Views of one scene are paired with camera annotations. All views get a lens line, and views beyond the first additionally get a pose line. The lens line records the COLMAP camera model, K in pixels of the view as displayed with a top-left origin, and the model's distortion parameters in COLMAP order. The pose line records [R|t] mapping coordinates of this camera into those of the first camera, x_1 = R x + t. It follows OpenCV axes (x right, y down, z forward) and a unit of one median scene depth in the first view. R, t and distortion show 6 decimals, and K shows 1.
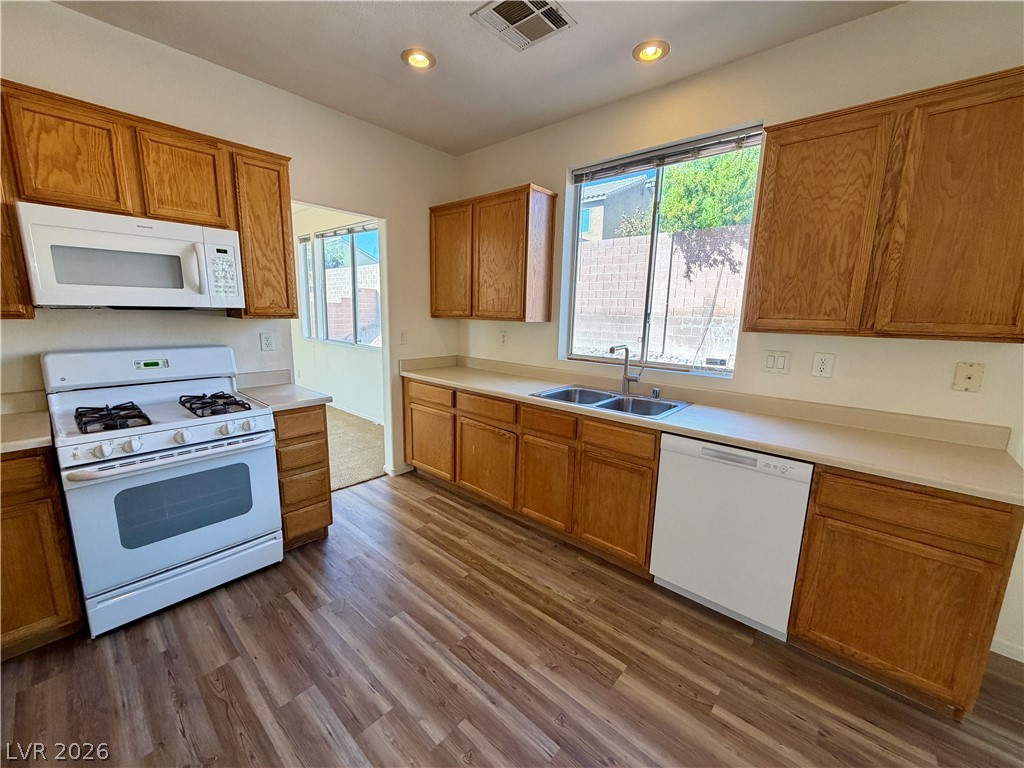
lens RADIAL K [[408.6, 0, 510.7], [0, 408.6, 384.1], [0, 0, 1]] dist [-0.000047, -0.000138]
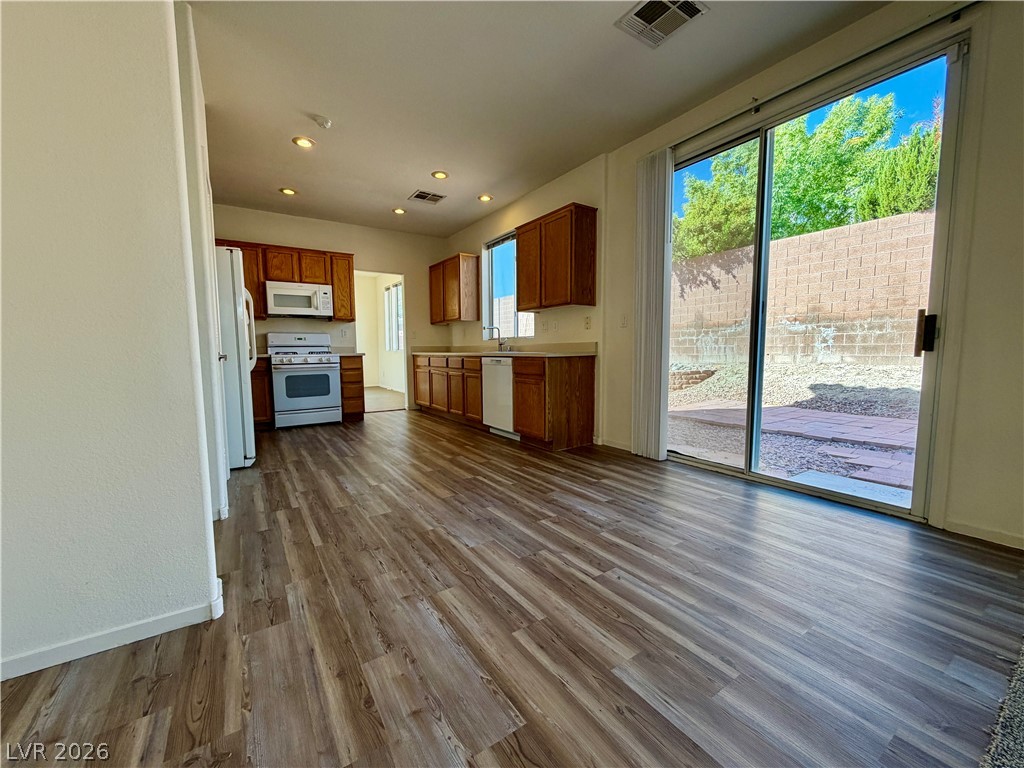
lens RADIAL K [[408.6, 0, 510.8], [0, 408.6, 381.5], [0, 0, 1]] dist [-0.000047, -0.000138]
pose [[0.966136, -0.012788, -0.257718, 1.093864], [-0.012074, 0.995437, -0.094656, 0.462066], [0.257752, 0.094562, 0.961572, -1.136275]]
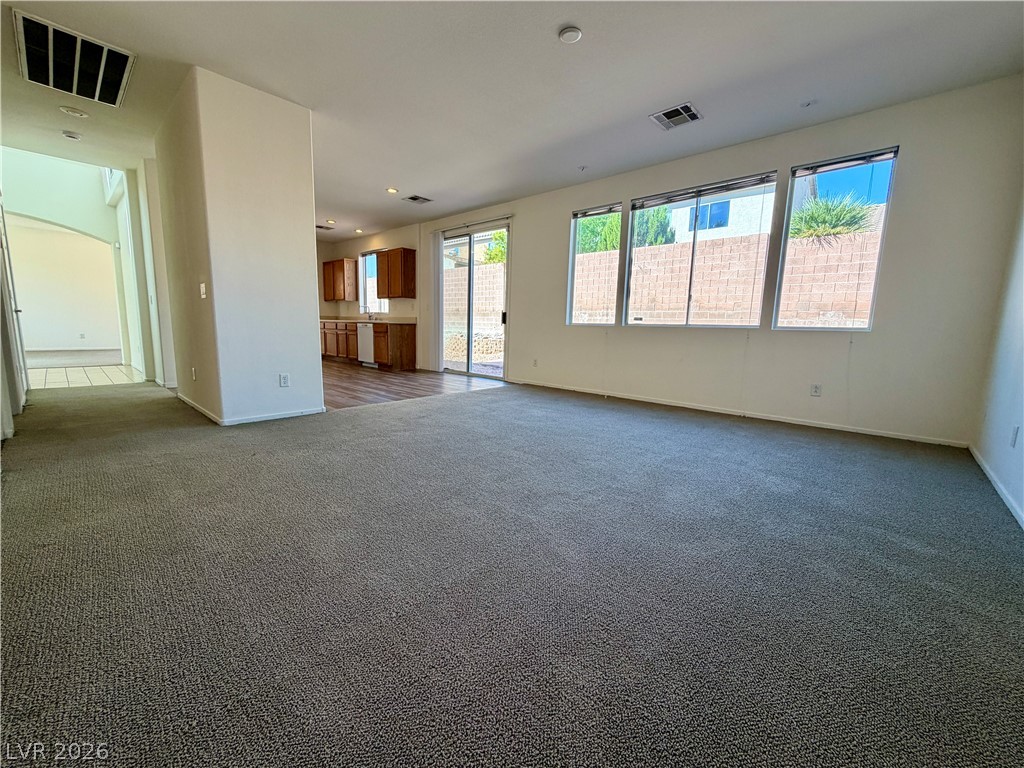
lens RADIAL K [[408.6, 0, 508.2], [0, 408.6, 383.9], [0, 0, 1]] dist [-0.000047, -0.000138]
pose [[0.999864, 0.003545, -0.016080, 1.930750], [-0.004025, 0.999544, -0.029940, 0.837783], [0.015966, 0.030000, 0.999422, -3.043392]]
